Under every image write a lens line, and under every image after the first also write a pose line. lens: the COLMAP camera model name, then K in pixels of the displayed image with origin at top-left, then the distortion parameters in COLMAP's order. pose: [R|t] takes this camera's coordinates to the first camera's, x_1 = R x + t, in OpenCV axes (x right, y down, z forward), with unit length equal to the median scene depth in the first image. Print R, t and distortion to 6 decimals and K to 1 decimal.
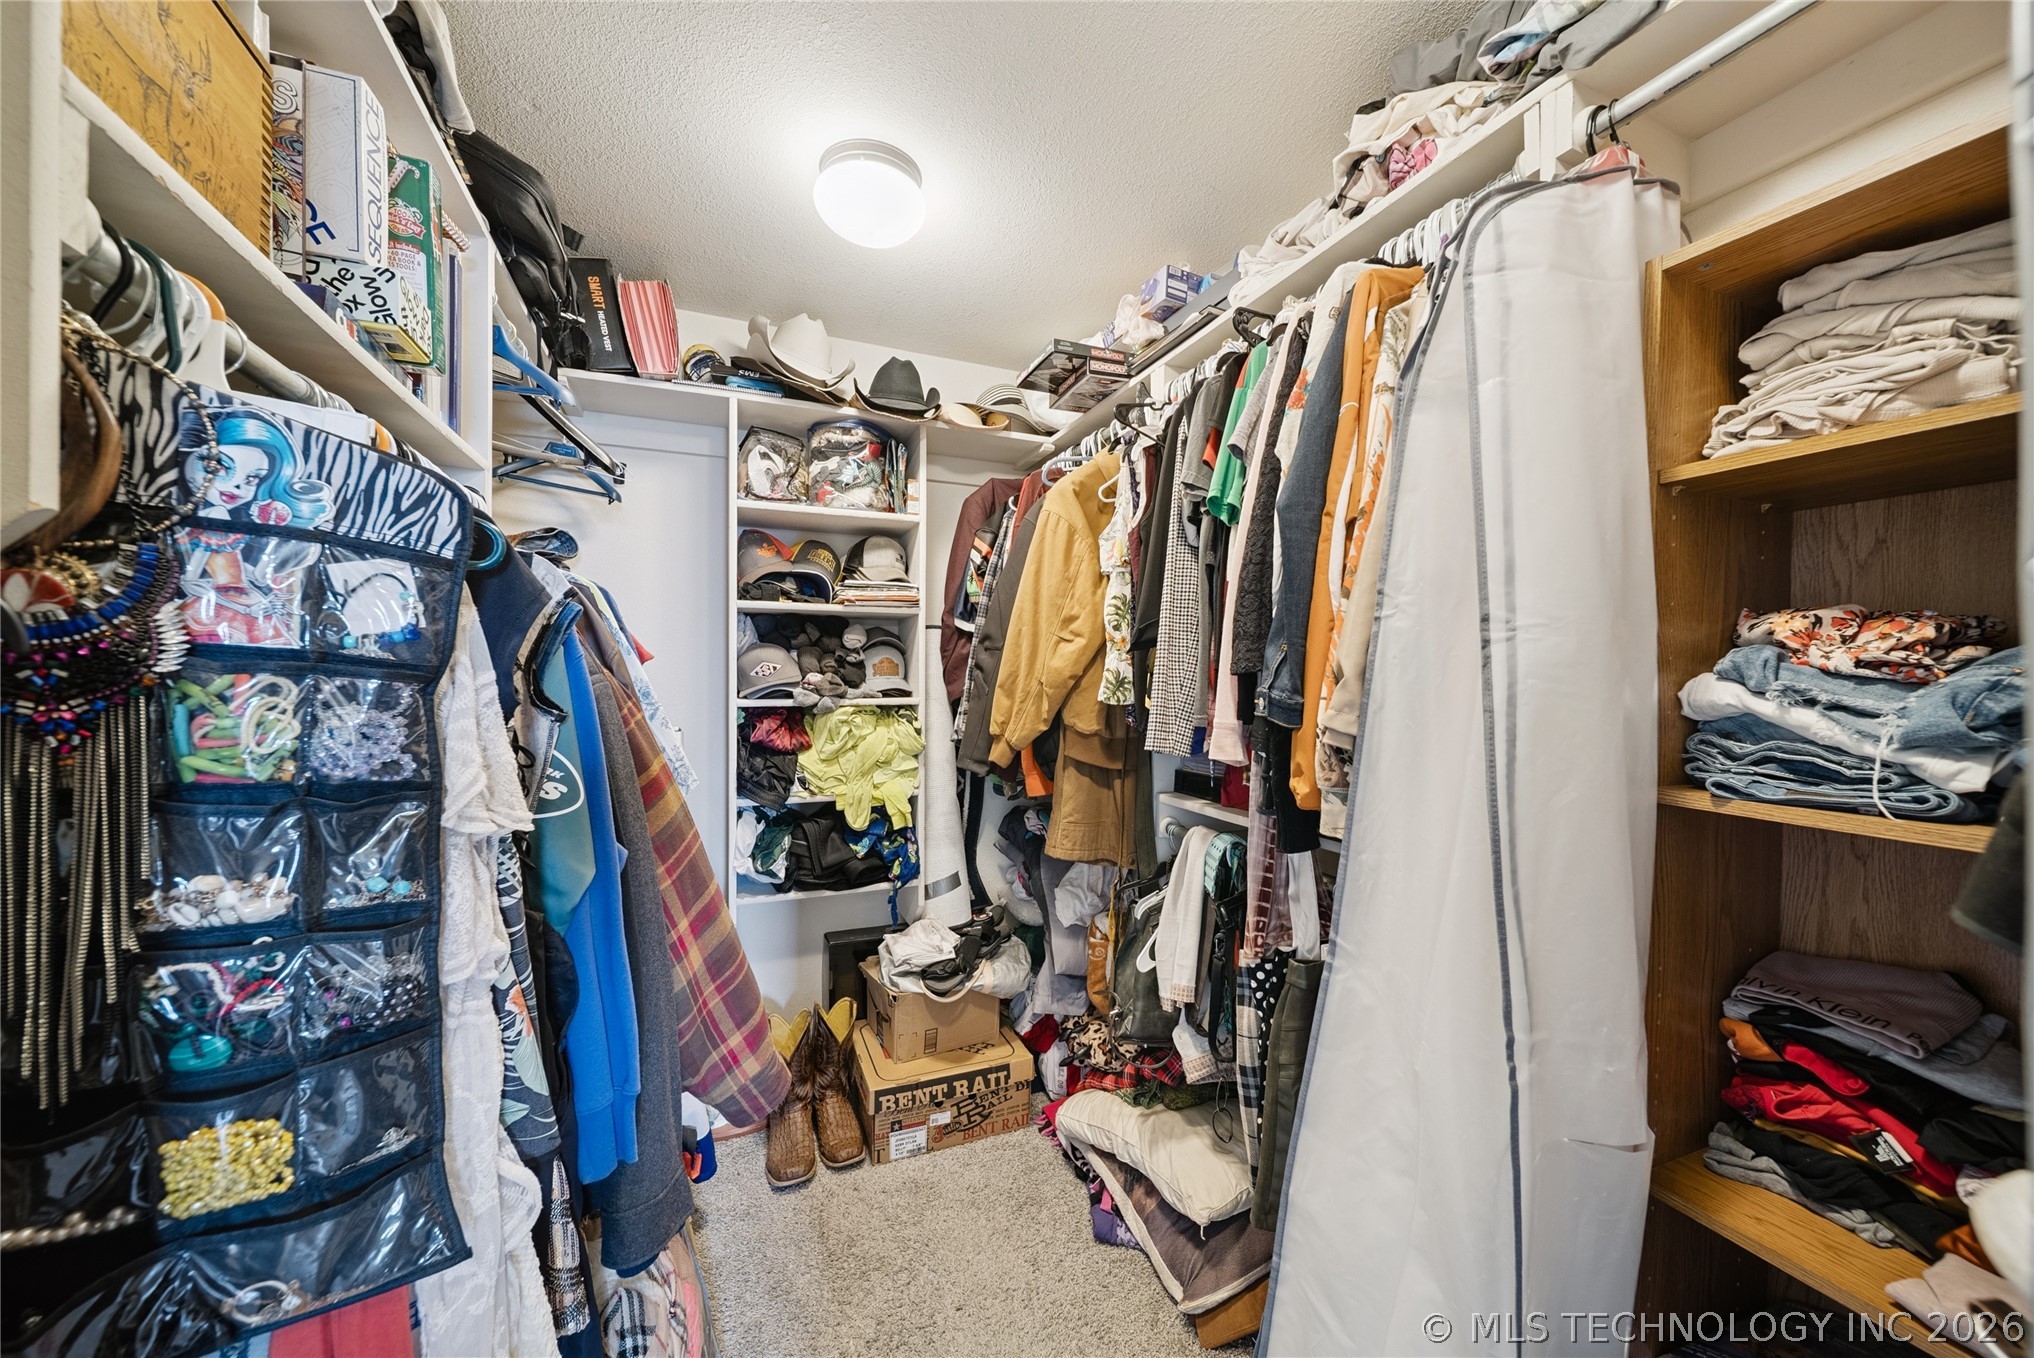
lens RADIAL K [[757.4, 0, 1023.8], [0, 757.4, 666.1], [0, 0, 1]] dist [-0.002171, -0.000383]
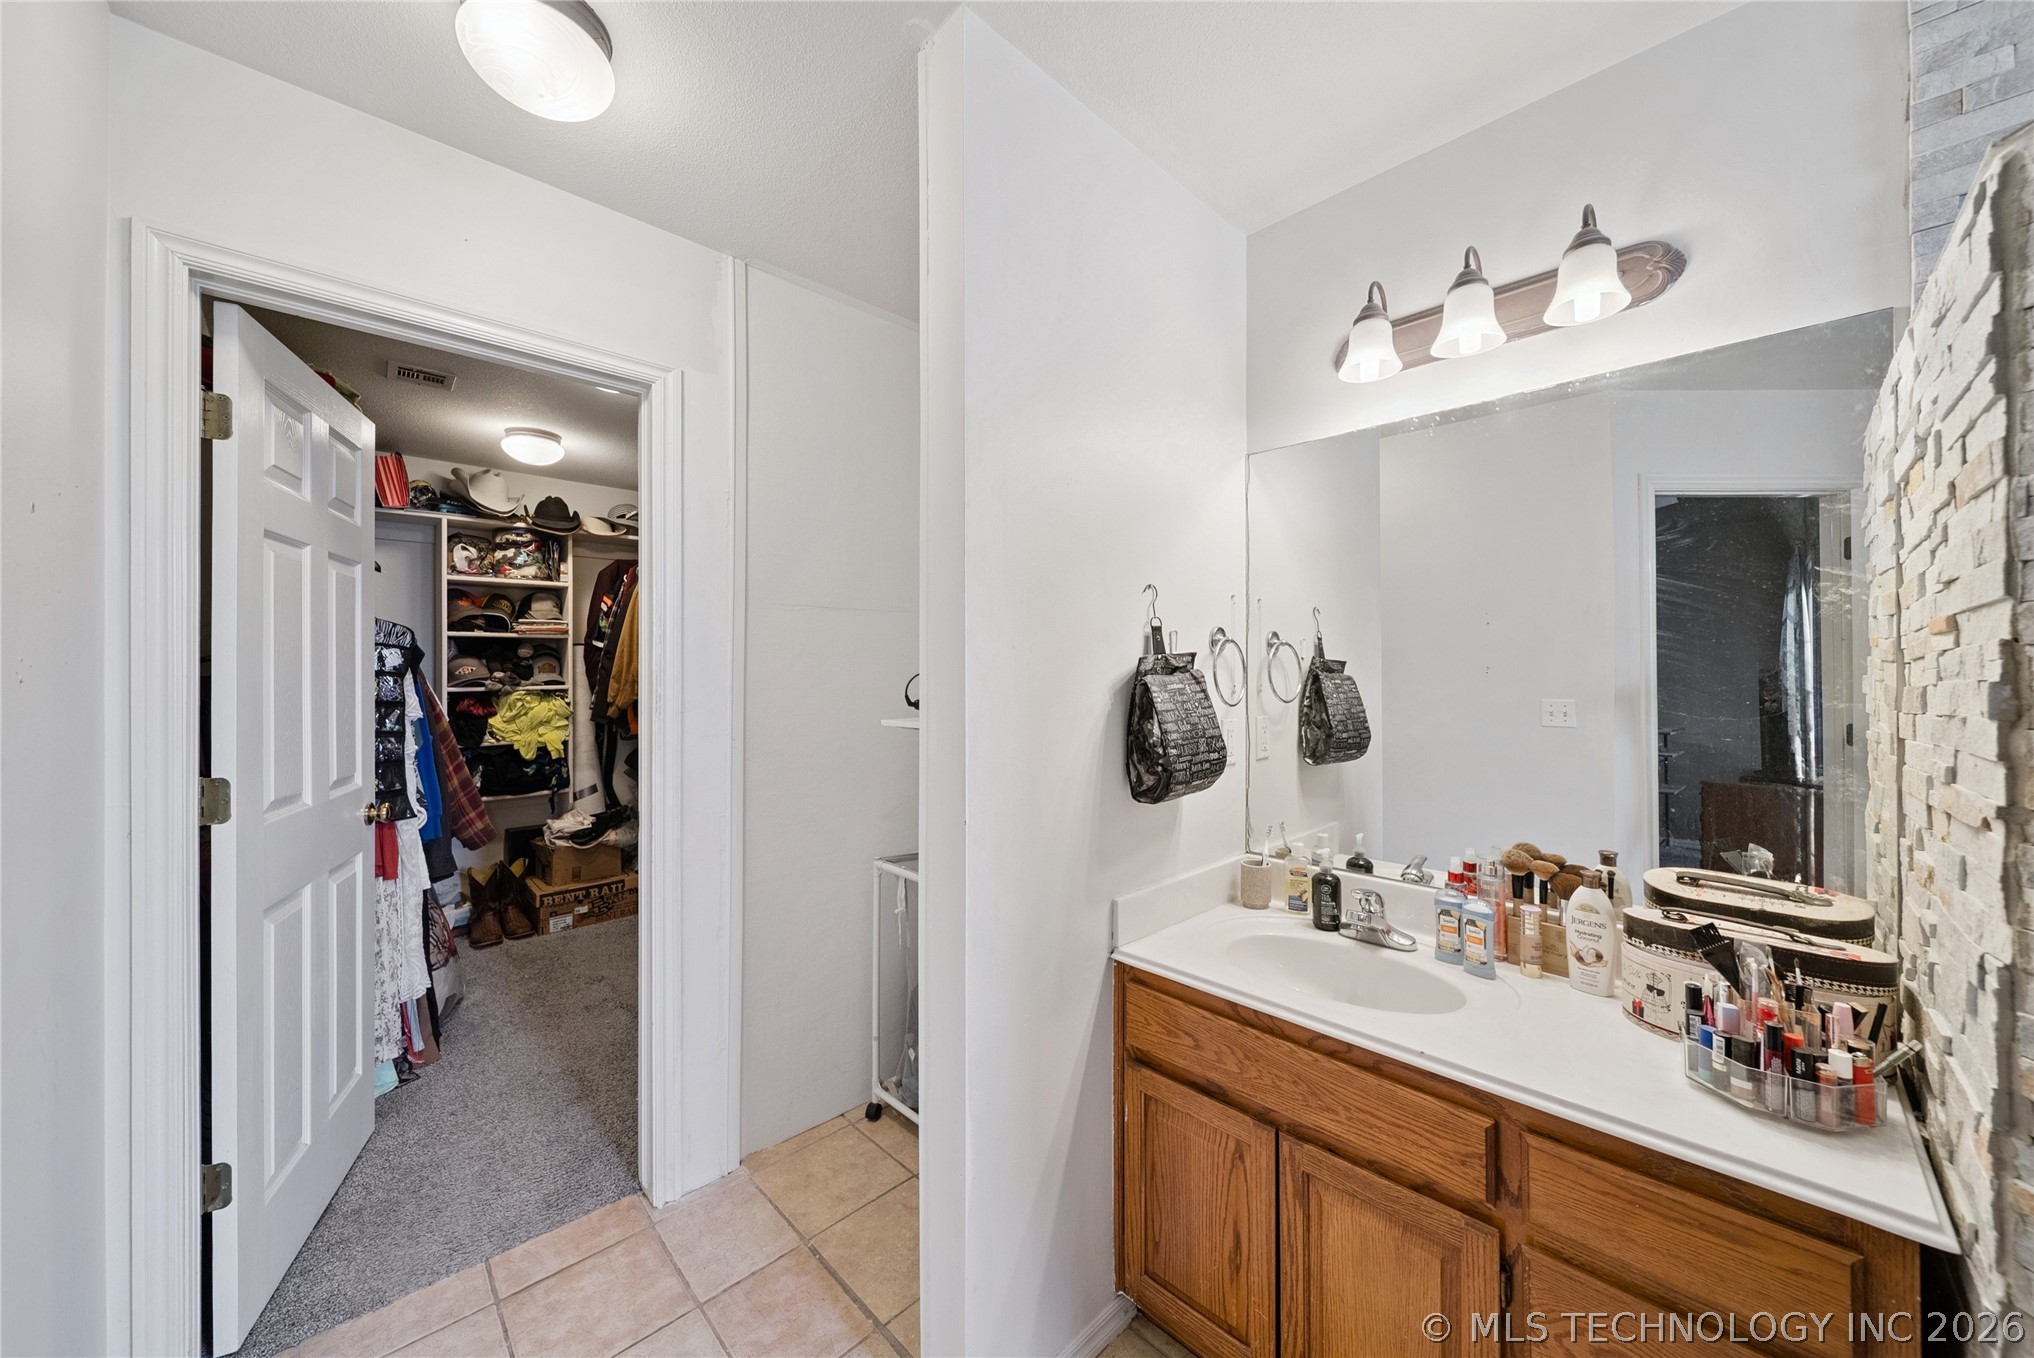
lens RADIAL K [[729.9, 0, 1019.1], [0, 729.9, 657.6], [0, 0, 1]] dist [0.002153, -0.002609]
pose [[0.930729, -0.006138, 0.365658, 0.225293], [0.006482, 0.999979, 0.000287, -0.017110], [-0.365652, 0.002103, 0.930749, -1.007041]]
